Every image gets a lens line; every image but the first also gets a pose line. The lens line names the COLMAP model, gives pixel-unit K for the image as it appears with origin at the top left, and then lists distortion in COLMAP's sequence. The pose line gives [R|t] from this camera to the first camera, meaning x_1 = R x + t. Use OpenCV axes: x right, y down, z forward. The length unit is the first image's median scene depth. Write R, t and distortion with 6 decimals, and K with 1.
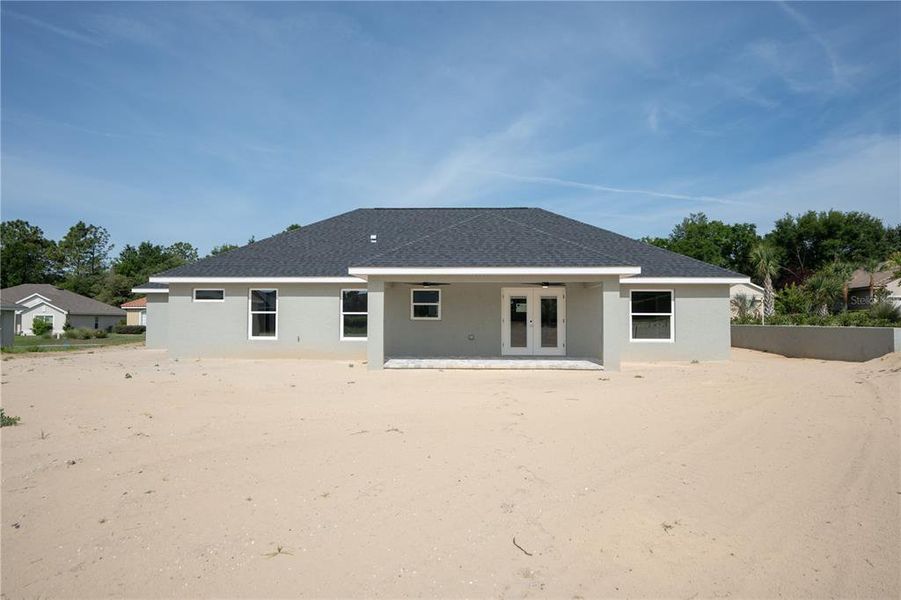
lens RADIAL K [[647.9, 0, 451.0], [0, 647.9, 294.2], [0, 0, 1]] dist [-0.018730, 0.015851]
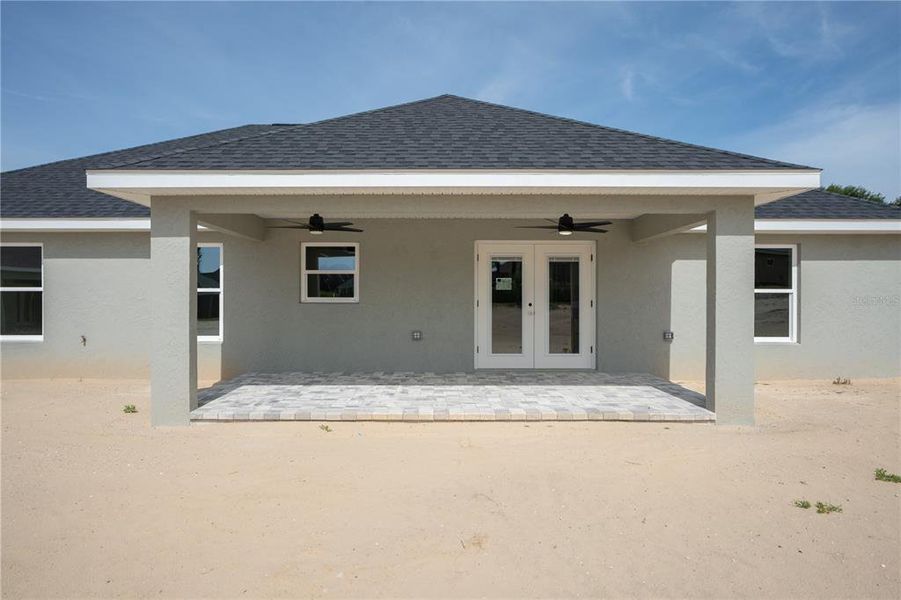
lens RADIAL K [[647.9, 0, 450.4], [0, 647.9, 306.5], [0, 0, 1]] dist [-0.018730, 0.015851]
pose [[0.998665, -0.002717, 0.051578, 0.030881], [-0.000063, 0.998551, 0.053819, 0.014745], [-0.051649, -0.053750, 0.997218, 0.472147]]
